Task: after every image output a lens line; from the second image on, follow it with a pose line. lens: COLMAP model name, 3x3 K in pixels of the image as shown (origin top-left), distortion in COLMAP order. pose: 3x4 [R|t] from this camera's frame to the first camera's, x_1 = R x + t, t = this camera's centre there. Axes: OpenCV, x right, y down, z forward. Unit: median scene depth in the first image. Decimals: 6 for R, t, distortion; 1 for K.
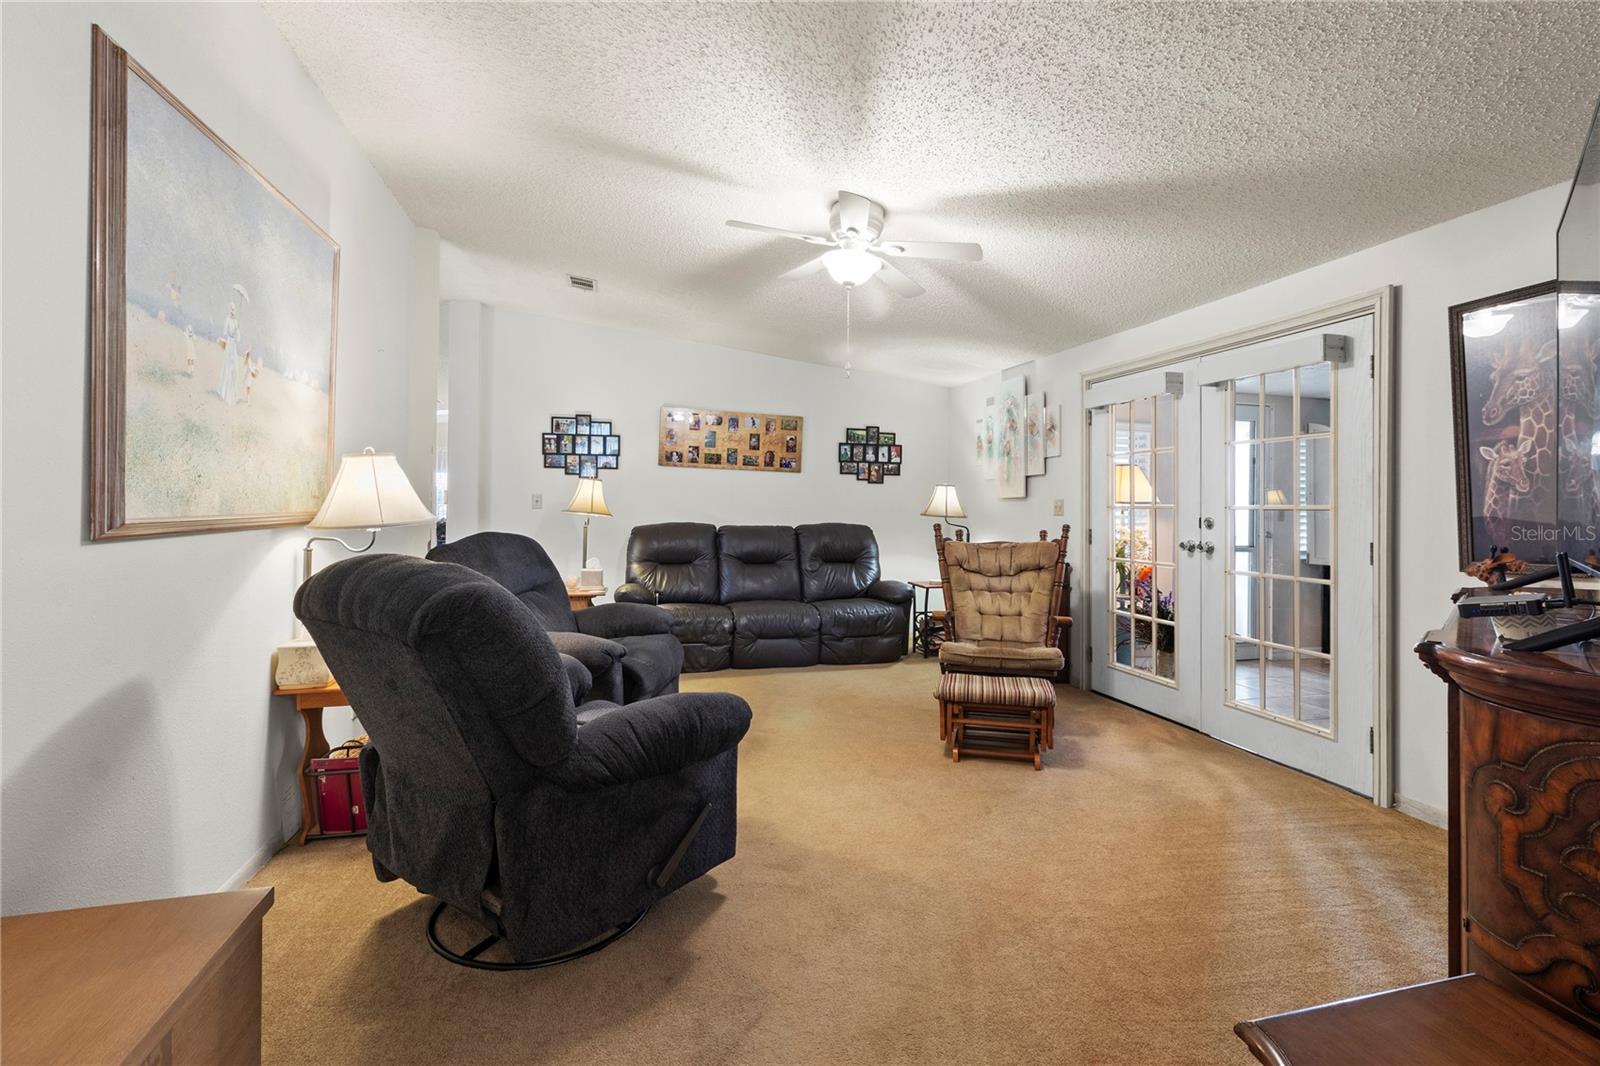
lens RADIAL K [[753.4, 0, 817.0], [0, 753.4, 497.2], [0, 0, 1]] dist [0.000588, 0.000885]
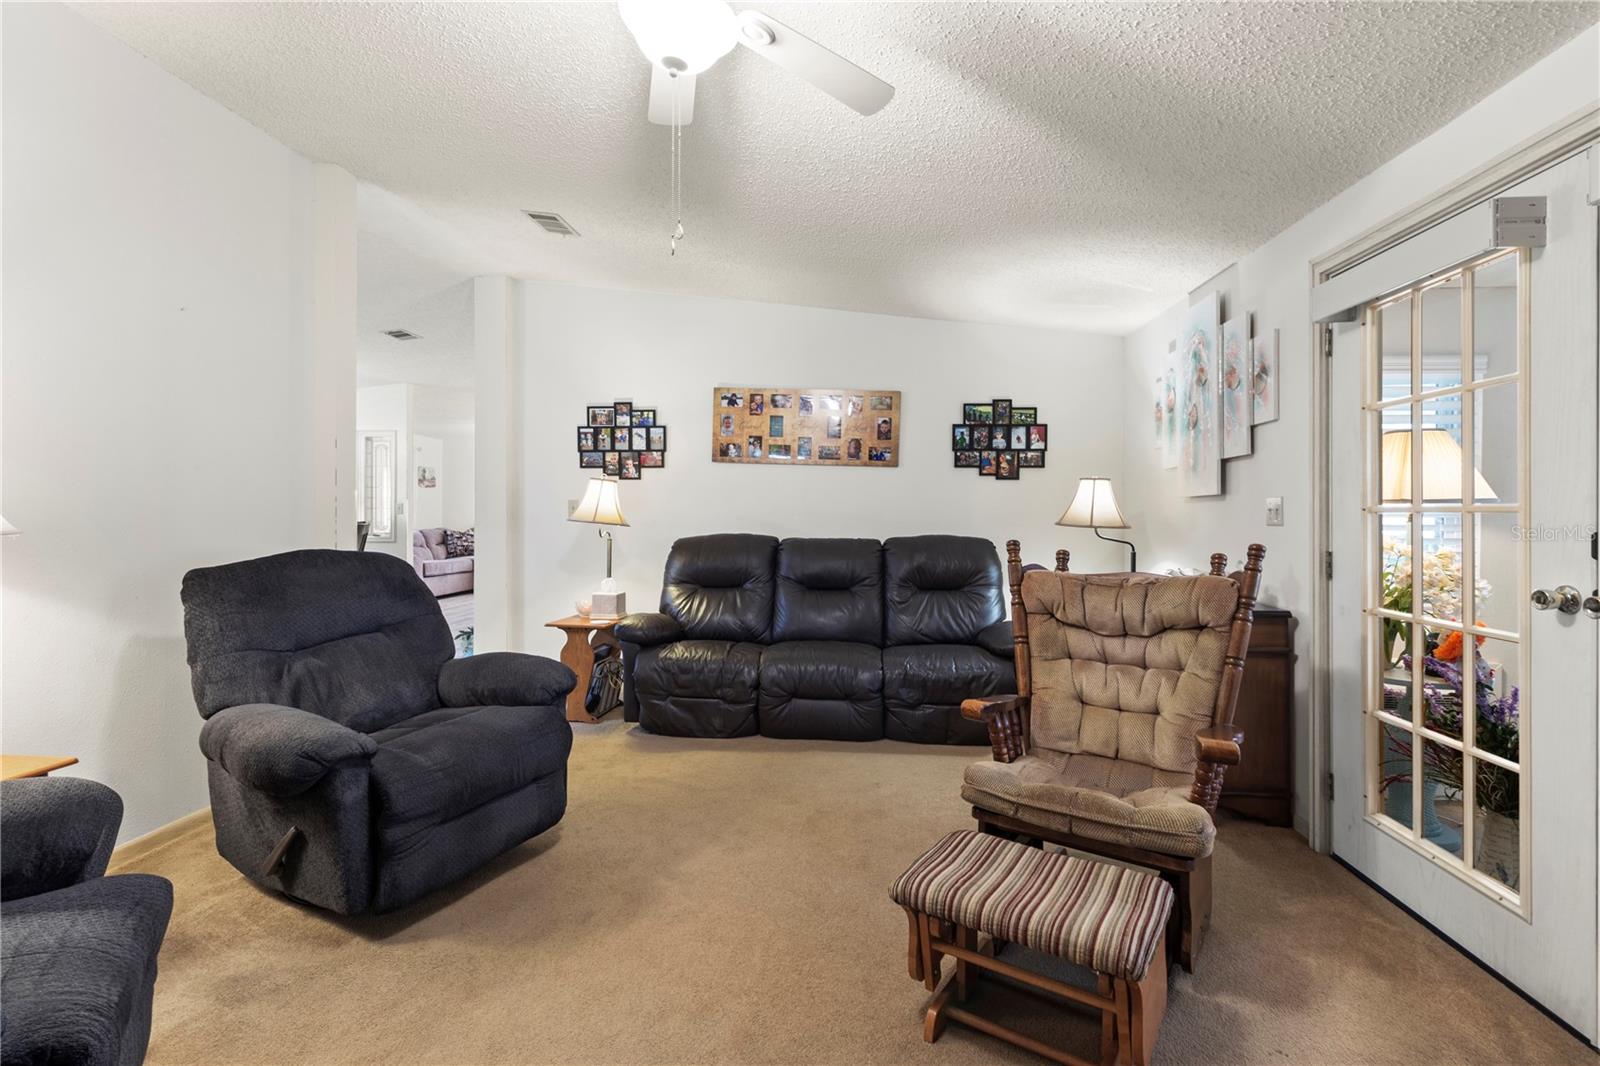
lens RADIAL K [[753.4, 0, 801.5], [0, 753.4, 516.2], [0, 0, 1]] dist [0.000588, 0.000885]
pose [[0.940257, -0.003910, -0.340442, 0.166007], [0.009020, 0.999869, 0.013427, 0.005952], [0.340345, -0.015695, 0.940169, 0.320065]]
